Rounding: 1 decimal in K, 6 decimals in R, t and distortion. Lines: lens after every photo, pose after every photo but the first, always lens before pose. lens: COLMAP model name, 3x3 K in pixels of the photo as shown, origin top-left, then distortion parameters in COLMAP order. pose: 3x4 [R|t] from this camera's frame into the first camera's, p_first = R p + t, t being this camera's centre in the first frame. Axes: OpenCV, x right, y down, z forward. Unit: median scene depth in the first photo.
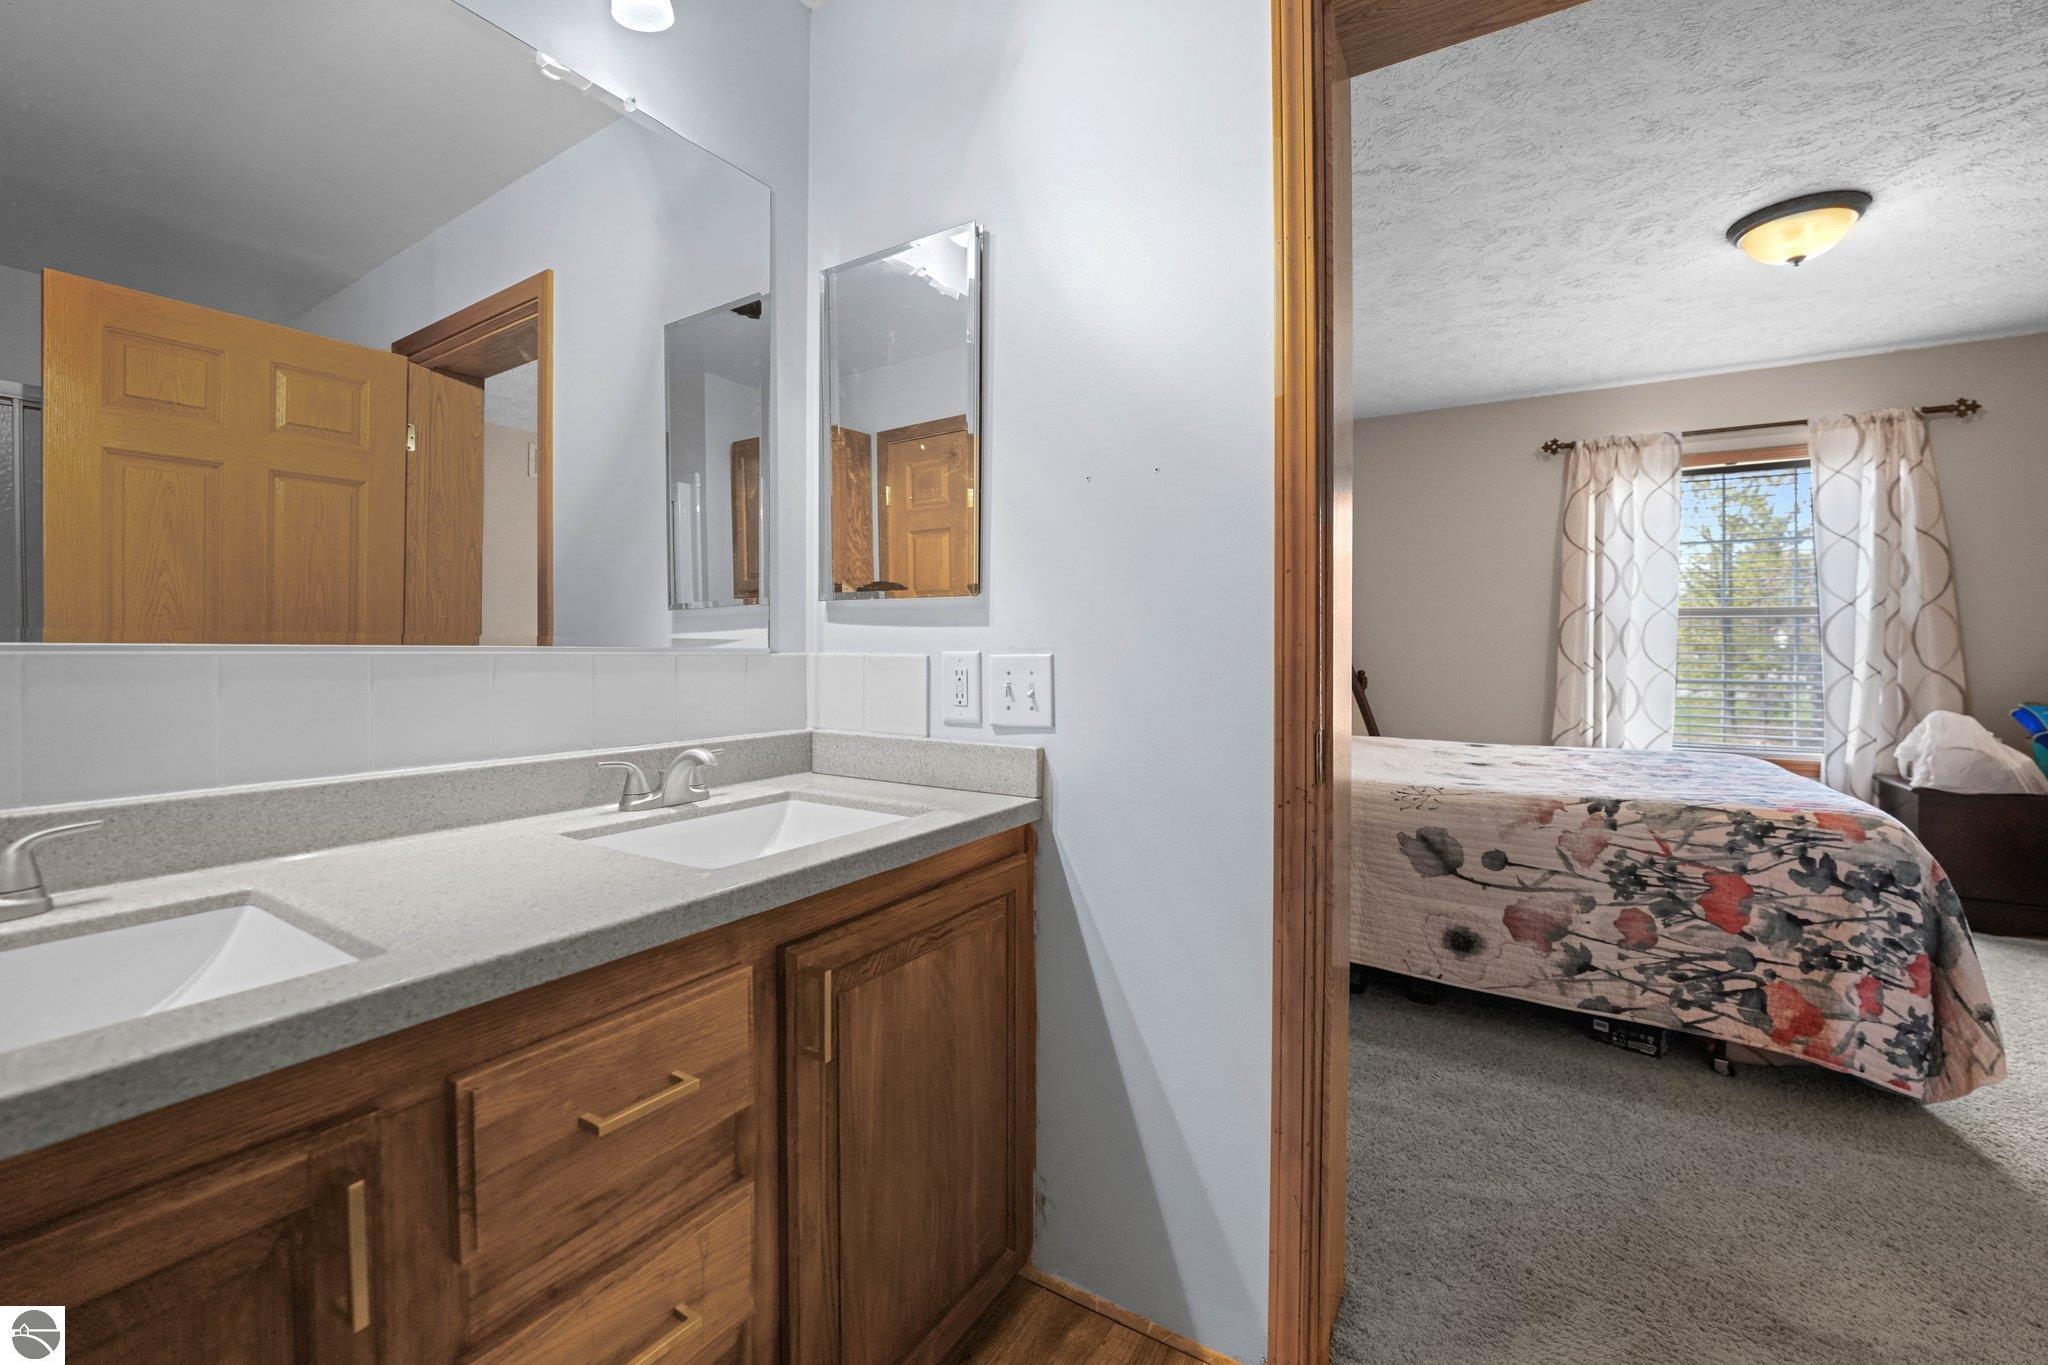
lens RADIAL K [[838.6, 0, 1011.3], [0, 838.6, 675.7], [0, 0, 1]] dist [-0.019838, 0.000202]
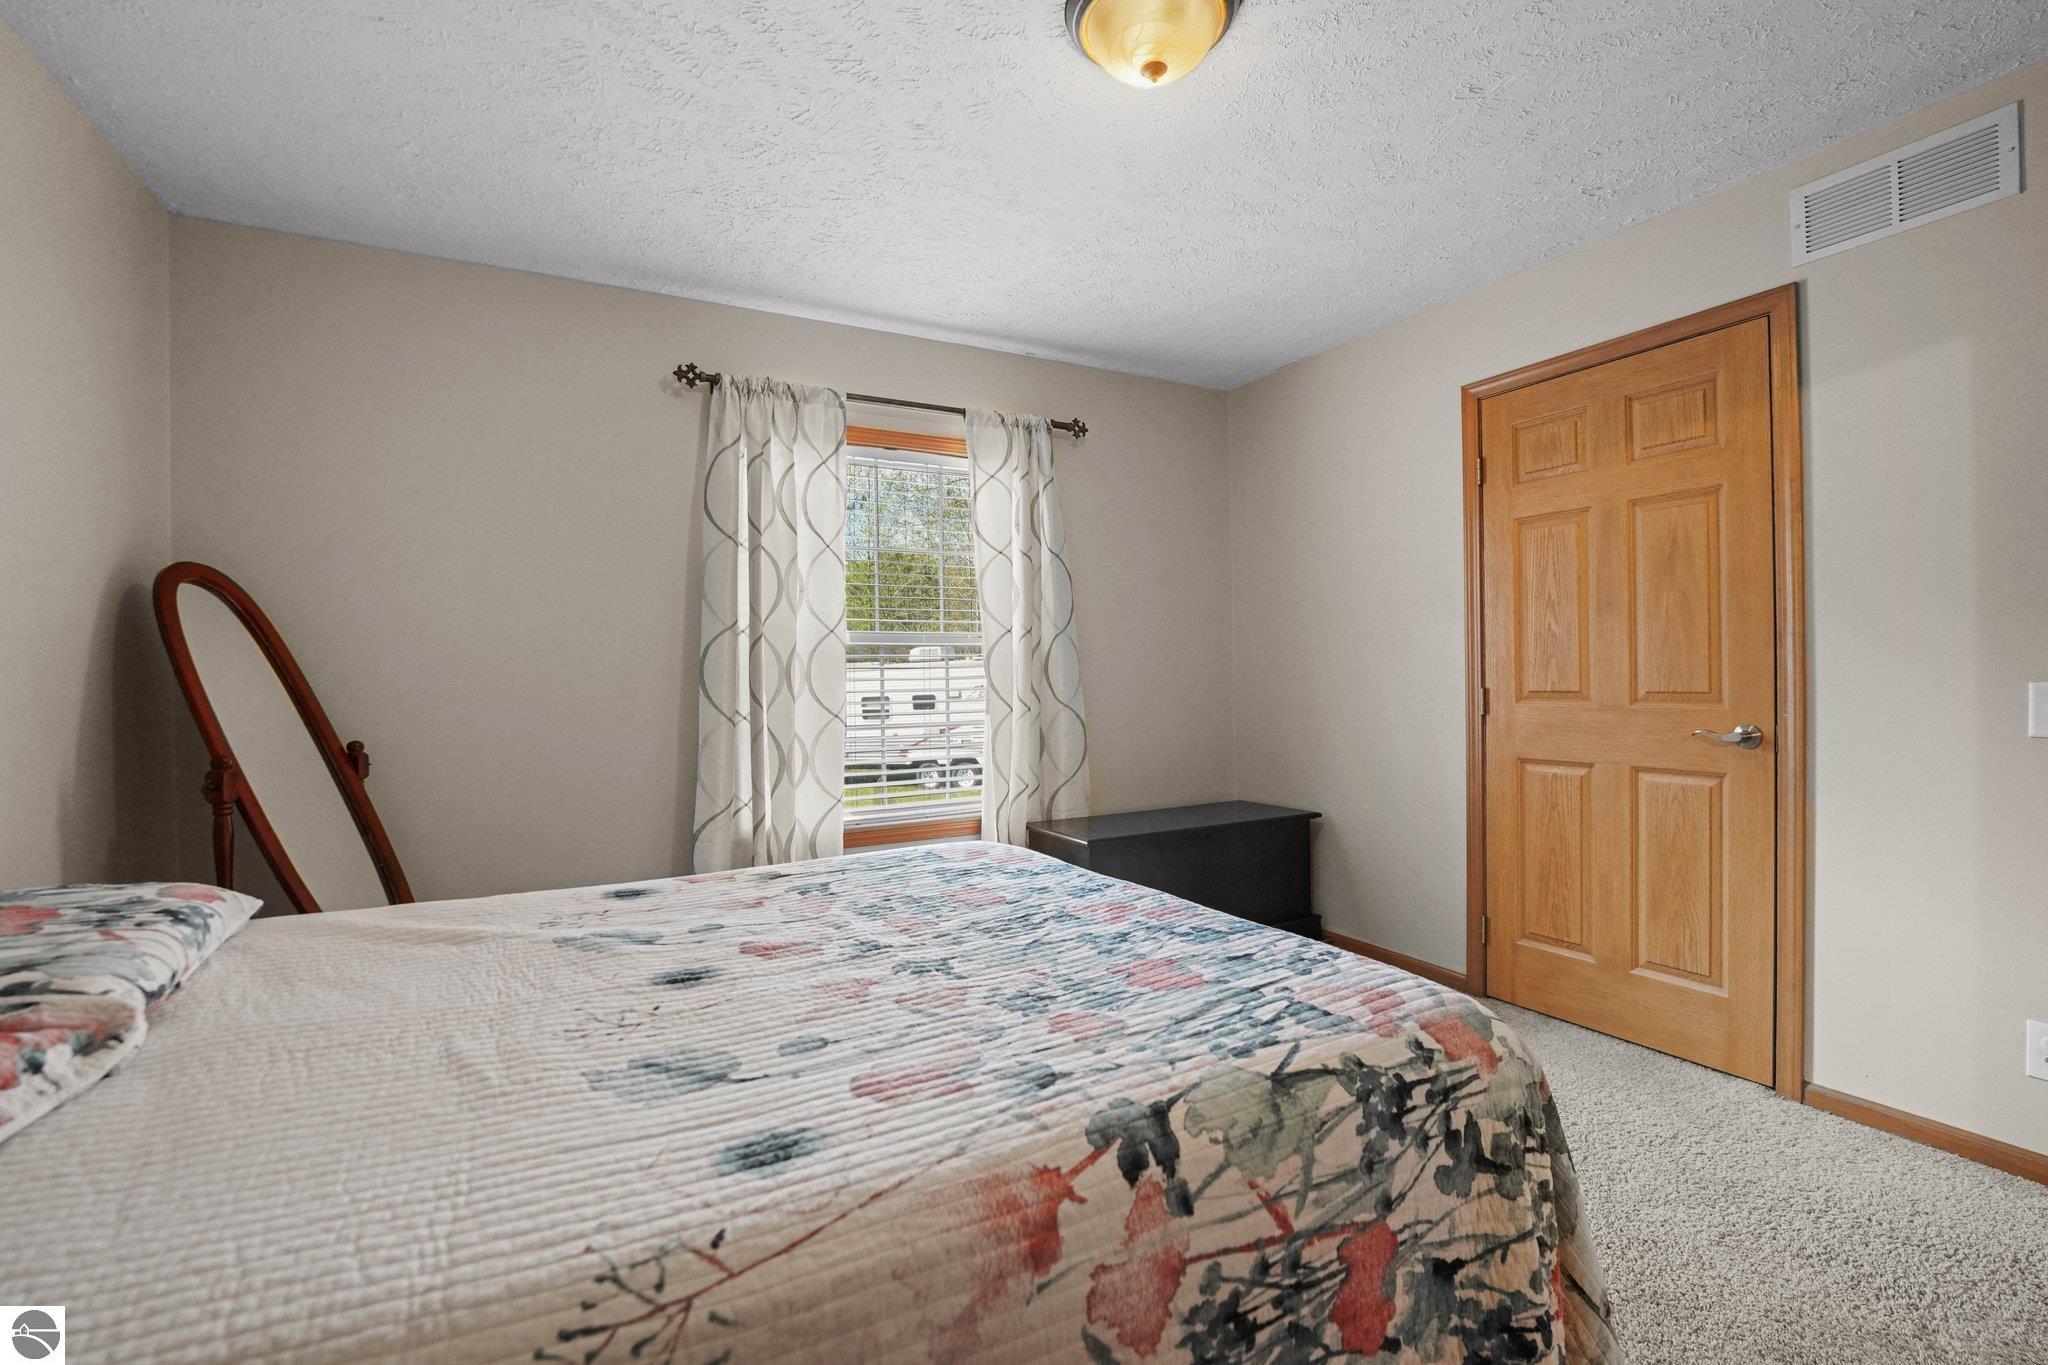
lens RADIAL K [[885.1, 0, 1015.1], [0, 885.1, 680.9], [0, 0, 1]] dist [-0.021455, 0.000027]
pose [[0.503952, -0.016868, 0.863567, 0.348525], [0.045355, 0.998947, -0.006956, -0.044865], [-0.862540, 0.042673, 0.504186, 0.829385]]
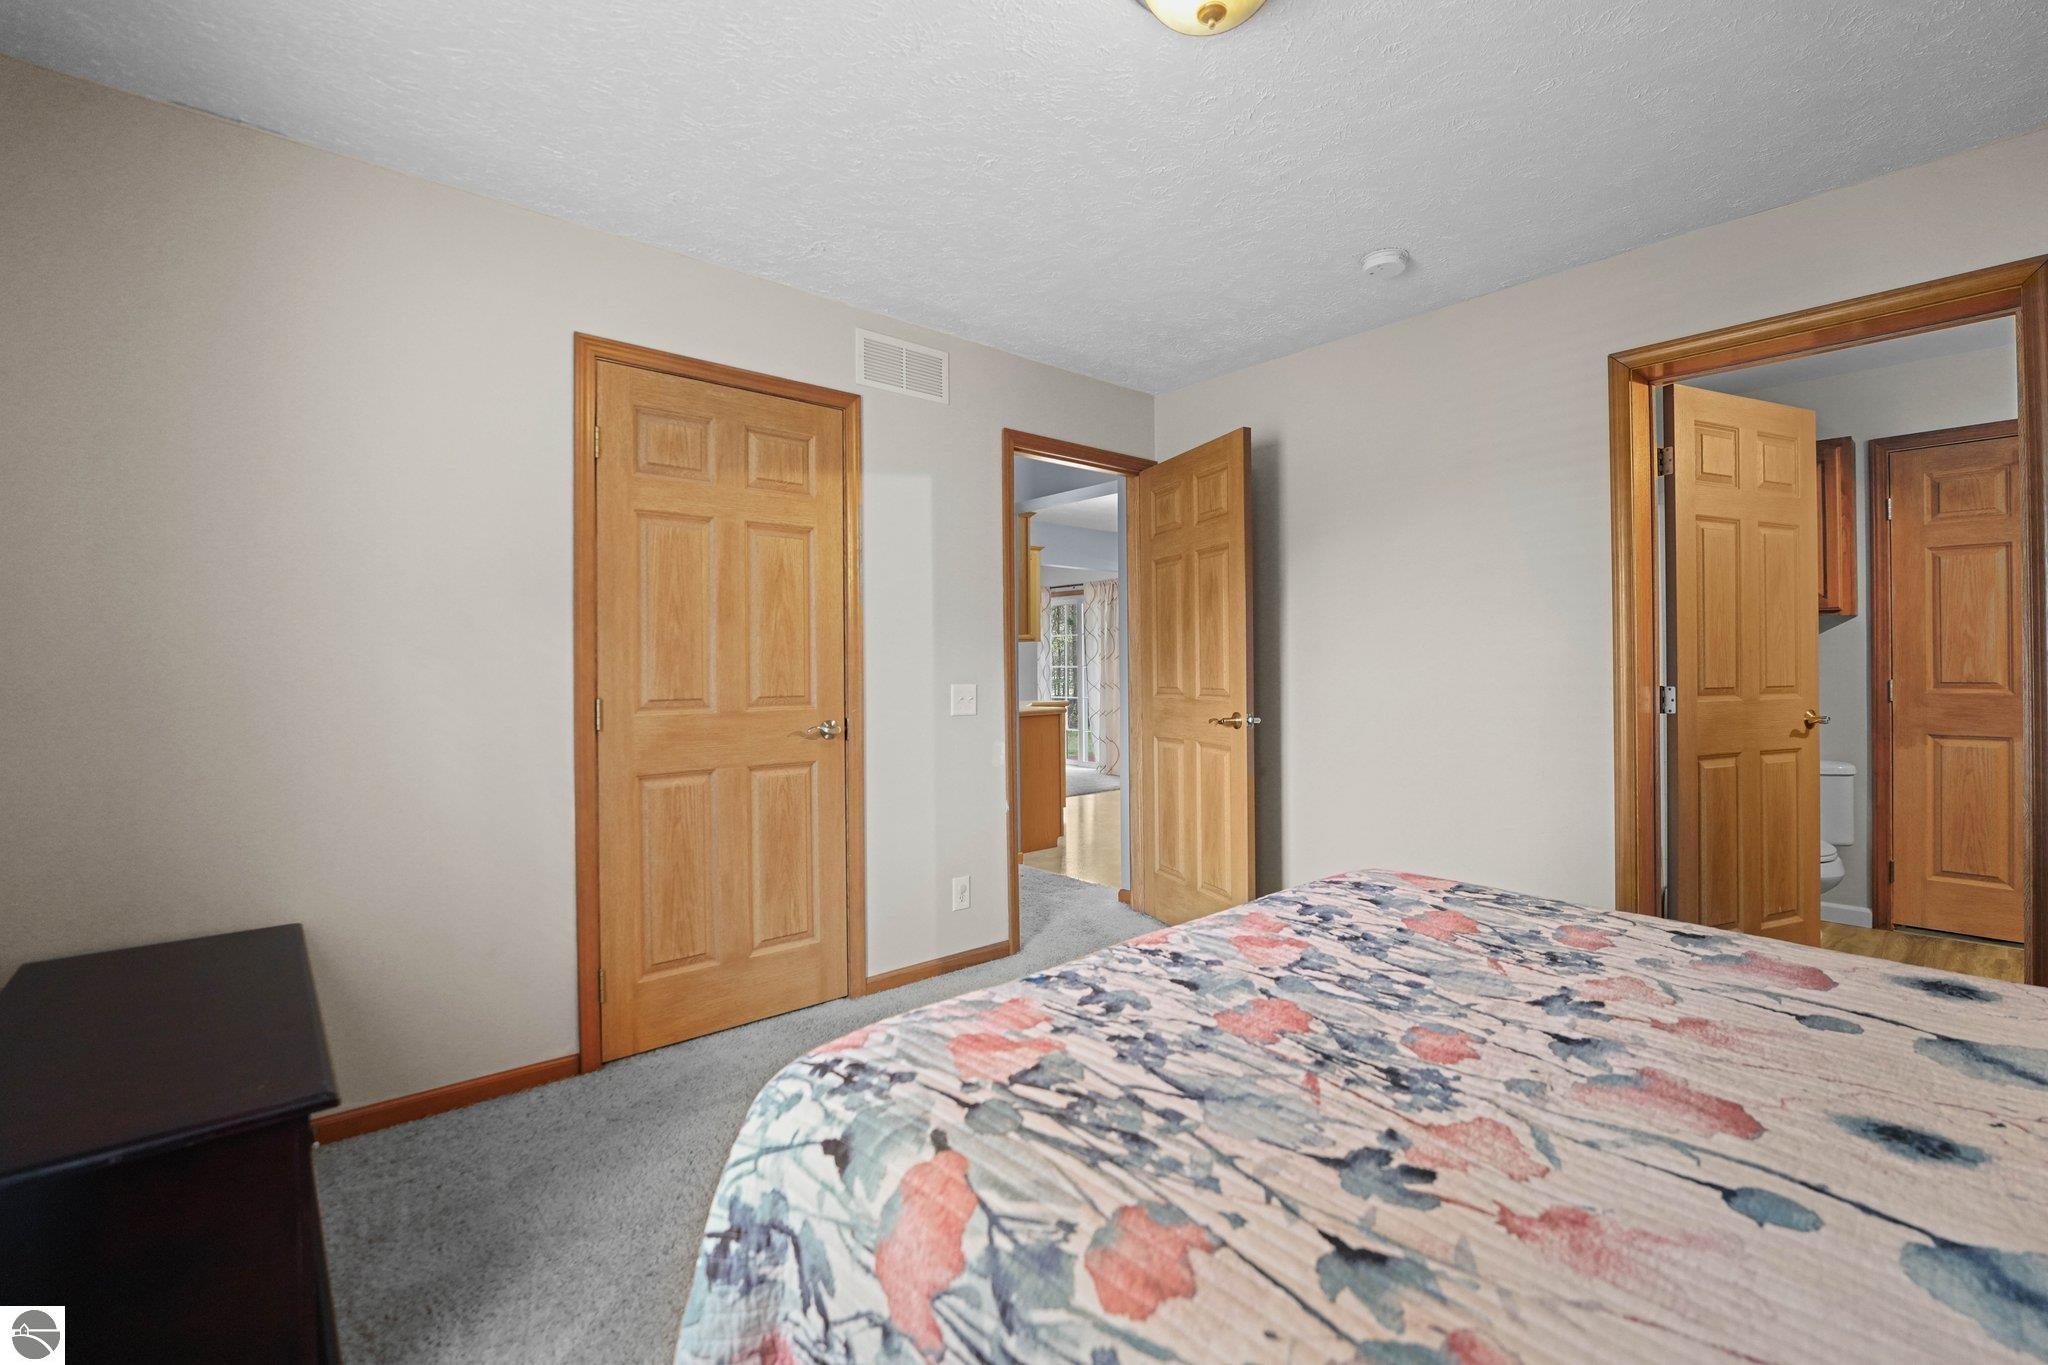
lens RADIAL K [[893.6, 0, 1006.8], [0, 893.6, 664.4], [0, 0, 1]] dist [-0.015509, 0.000771]
pose [[-0.953739, 0.005218, 0.300591, 0.910698], [0.012589, 0.999666, 0.022590, -0.068665], [-0.300373, 0.025329, -0.953486, 1.659767]]
